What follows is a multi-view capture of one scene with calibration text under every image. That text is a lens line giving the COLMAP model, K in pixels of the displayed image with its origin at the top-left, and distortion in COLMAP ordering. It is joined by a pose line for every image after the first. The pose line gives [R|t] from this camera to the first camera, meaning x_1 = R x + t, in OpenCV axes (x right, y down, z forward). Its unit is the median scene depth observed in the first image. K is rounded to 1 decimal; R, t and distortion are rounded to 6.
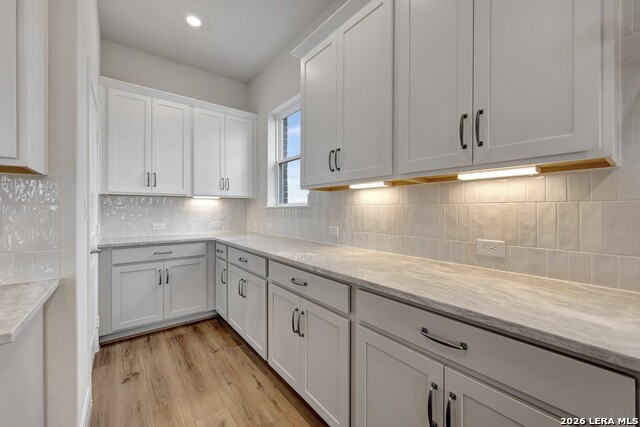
lens RADIAL K [[256.0, 0, 320.2], [0, 256.0, 211.9], [0, 0, 1]] dist [-0.000365, -0.000016]
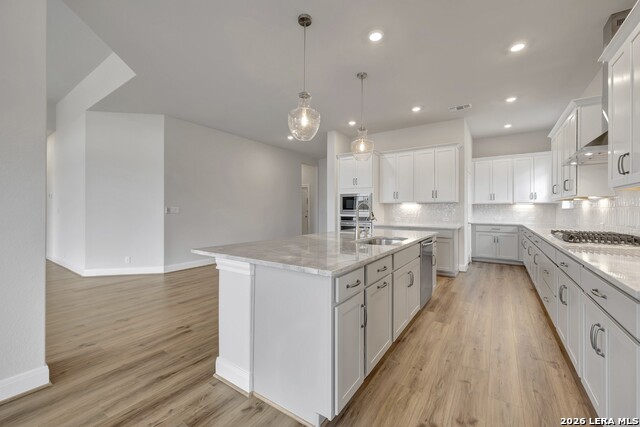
lens RADIAL K [[252.6, 0, 322.1], [0, 252.6, 210.8], [0, 0, 1]] dist [-0.001441, -0.000136]
pose [[0.299230, -0.001454, -0.954180, 1.024546], [-0.004640, 0.999985, -0.002979, 0.009008], [0.954170, 0.005318, 0.299218, -1.107293]]
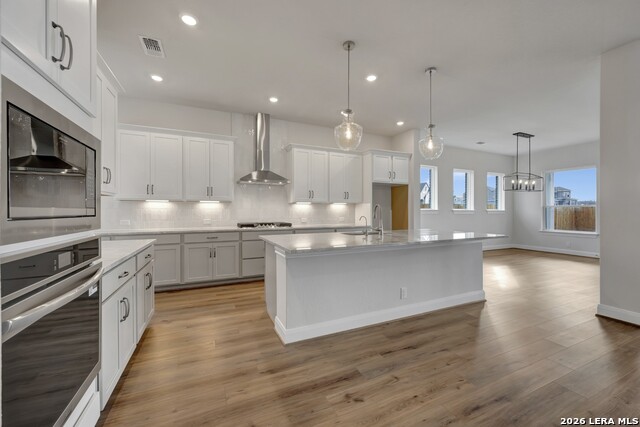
lens RADIAL K [[256.0, 0, 320.2], [0, 256.0, 211.9], [0, 0, 1]] dist [-0.000365, -0.000016]
pose [[0.226041, -0.003905, 0.974110, -1.162873], [0.004756, 0.999984, 0.002905, -0.001175], [-0.974106, 0.003976, 0.226056, -0.657002]]
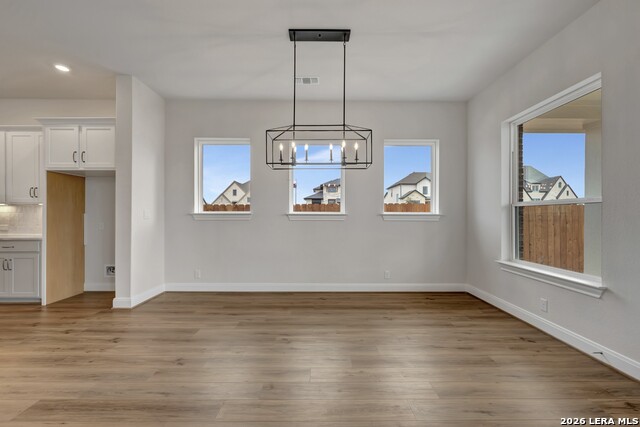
lens RADIAL K [[258.6, 0, 322.8], [0, 258.6, 215.3], [0, 0, 1]] dist [-0.001341, -0.000176]
pose [[0.606782, 0.001042, 0.794867, 0.662048], [0.002060, 0.999994, -0.002884, 0.009875], [-0.794865, 0.003388, 0.606776, -2.474812]]
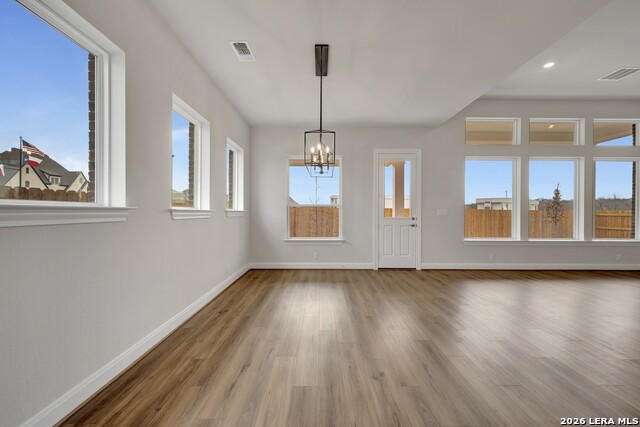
lens RADIAL K [[256.0, 0, 320.2], [0, 256.0, 211.9], [0, 0, 1]] dist [-0.000365, -0.000016]
pose [[-0.789215, -0.003095, 0.614110, 0.724527], [-0.001622, 0.999994, 0.002954, 0.004810], [-0.614115, 0.001335, -0.789215, -0.990039]]
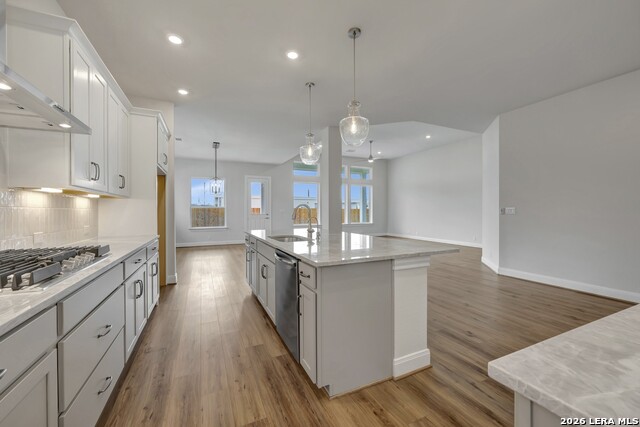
lens RADIAL K [[261.0, 0, 320.0], [0, 261.0, 213.5], [0, 0, 1]] dist [-0.000379, -0.000048]
pose [[-0.973579, -0.002936, 0.228332, -0.217038], [0.000532, 0.999885, 0.015125, -0.006717], [-0.228350, 0.014847, -0.973466, 0.460707]]
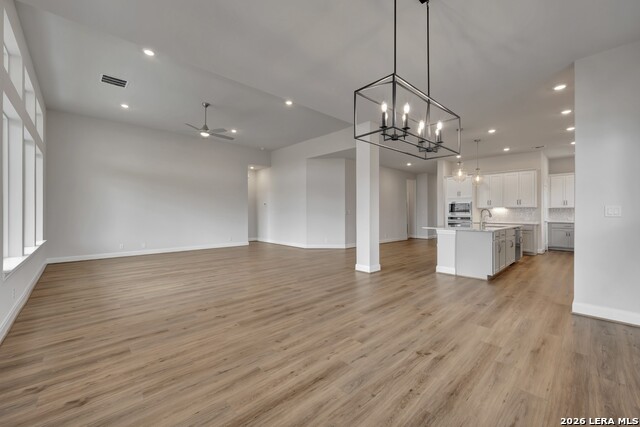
lens RADIAL K [[252.6, 0, 322.1], [0, 252.6, 210.8], [0, 0, 1]] dist [-0.001441, -0.000136]
pose [[0.093384, -0.007148, -0.995604, 2.093114], [-0.007658, 0.999939, -0.007897, 0.014150], [0.995601, 0.008362, 0.093324, -2.204858]]
